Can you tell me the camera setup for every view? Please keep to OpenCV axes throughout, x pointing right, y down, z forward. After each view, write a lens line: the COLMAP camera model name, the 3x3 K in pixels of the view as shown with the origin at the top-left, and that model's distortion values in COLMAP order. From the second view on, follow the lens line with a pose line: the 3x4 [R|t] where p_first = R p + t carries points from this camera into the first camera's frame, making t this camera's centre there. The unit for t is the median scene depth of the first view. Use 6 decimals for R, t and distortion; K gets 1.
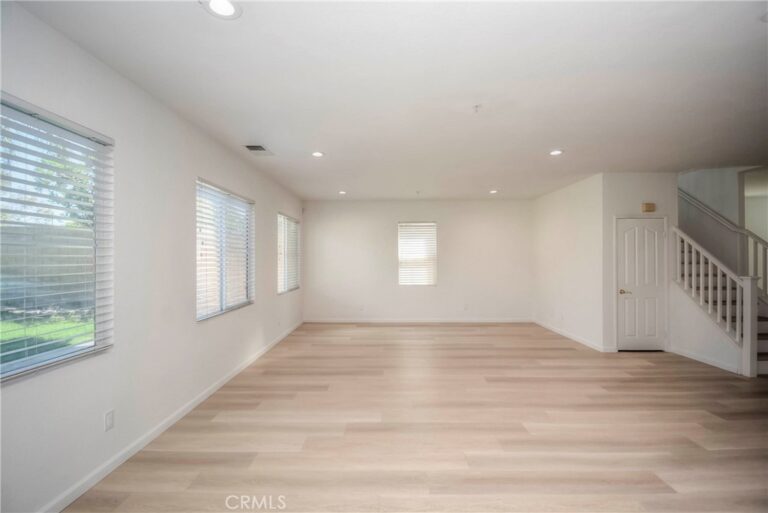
lens RADIAL K [[329.9, 0, 384.0], [0, 329.9, 256.5], [0, 0, 1]] dist [0.026087, -0.022406]
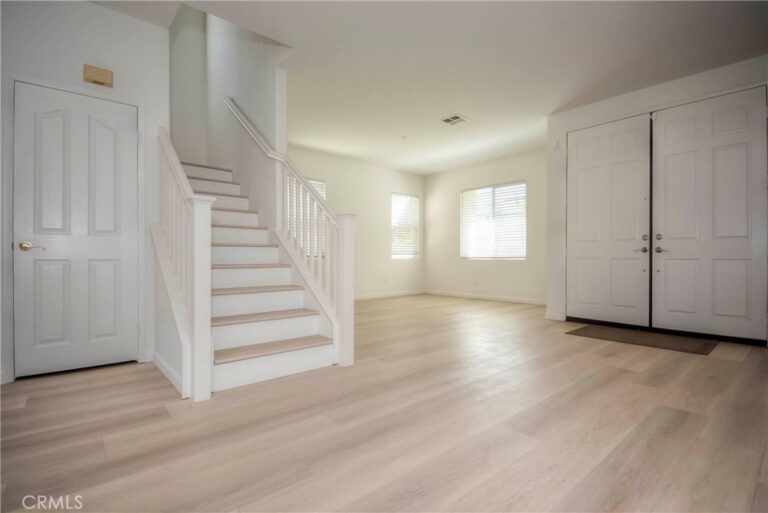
lens RADIAL K [[362.0, 0, 384.0], [0, 362.0, 256.5], [0, 0, 1]] dist [0.002824, 0.000106]
pose [[0.746199, 0.007672, 0.665679, 0.864311], [-0.014100, 0.999891, 0.004282, 0.118135], [-0.665574, -0.012581, 0.746226, 0.339891]]
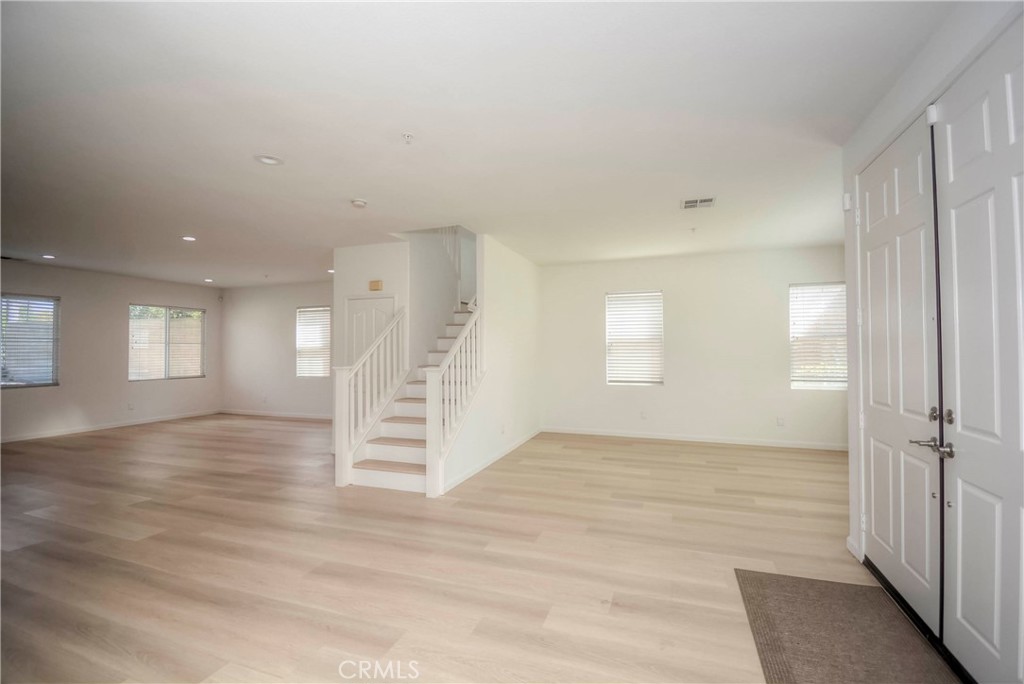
lens RADIAL K [[439.8, 0, 512.0], [0, 439.8, 342.0], [0, 0, 1]] dist [0.026087, -0.022406]
pose [[0.948489, -0.003798, -0.316789, 1.653738], [0.001728, 0.999975, -0.006815, 0.001768], [0.316807, 0.005916, 0.948472, 0.044723]]
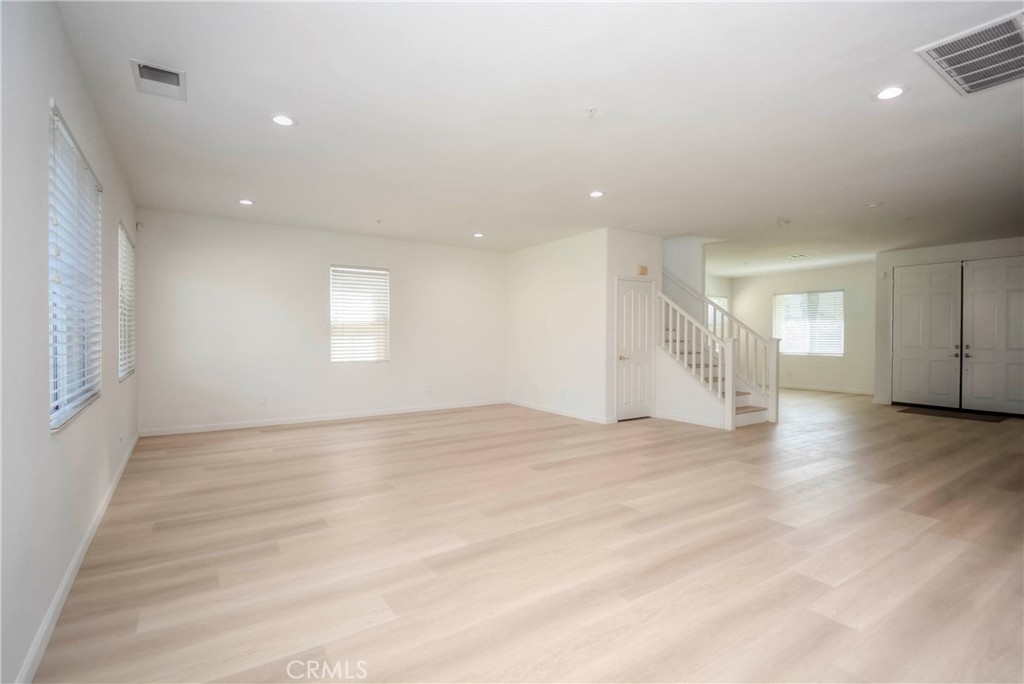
lens RADIAL K [[450.9, 0, 508.2], [0, 450.9, 339.9], [0, 0, 1]] dist [0.030043, -0.023479]
pose [[0.836345, 0.002135, 0.548199, -0.251434], [-0.013479, 0.999770, 0.016671, 0.038287], [-0.548037, -0.021332, 0.836182, 0.110358]]
